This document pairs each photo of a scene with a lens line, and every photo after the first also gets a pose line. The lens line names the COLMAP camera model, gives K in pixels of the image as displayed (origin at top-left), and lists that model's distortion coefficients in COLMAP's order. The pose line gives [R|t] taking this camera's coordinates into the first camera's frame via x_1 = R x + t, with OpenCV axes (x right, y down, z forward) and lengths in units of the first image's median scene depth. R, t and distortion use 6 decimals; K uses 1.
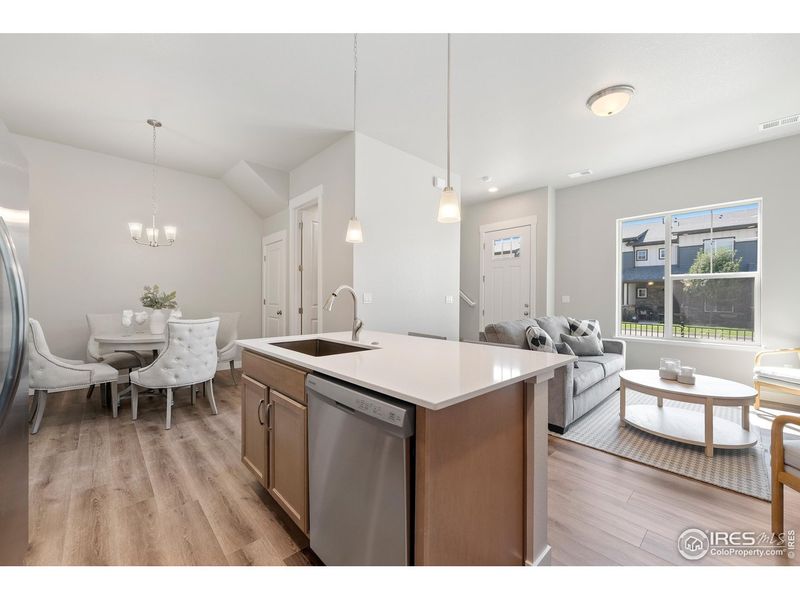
lens RADIAL K [[332.3, 0, 396.4], [0, 332.3, 297.9], [0, 0, 1]] dist [-0.000729, 0.000083]
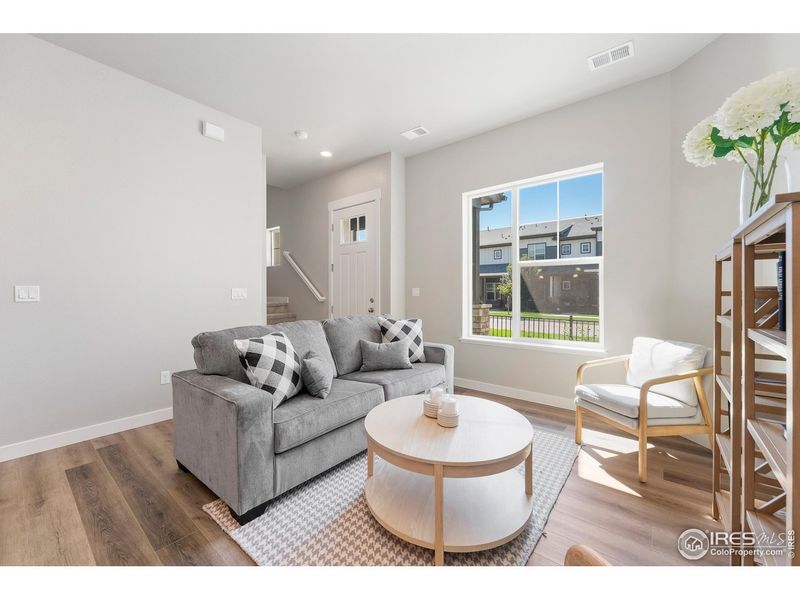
lens RADIAL K [[327.9, 0, 404.1], [0, 327.9, 293.2], [0, 0, 1]] dist [-0.000380, 0.000010]
pose [[0.989938, -0.009188, 0.141204, 0.439897], [0.008490, 0.999949, 0.005546, 0.002181], [-0.141248, -0.004291, 0.989965, 0.246525]]
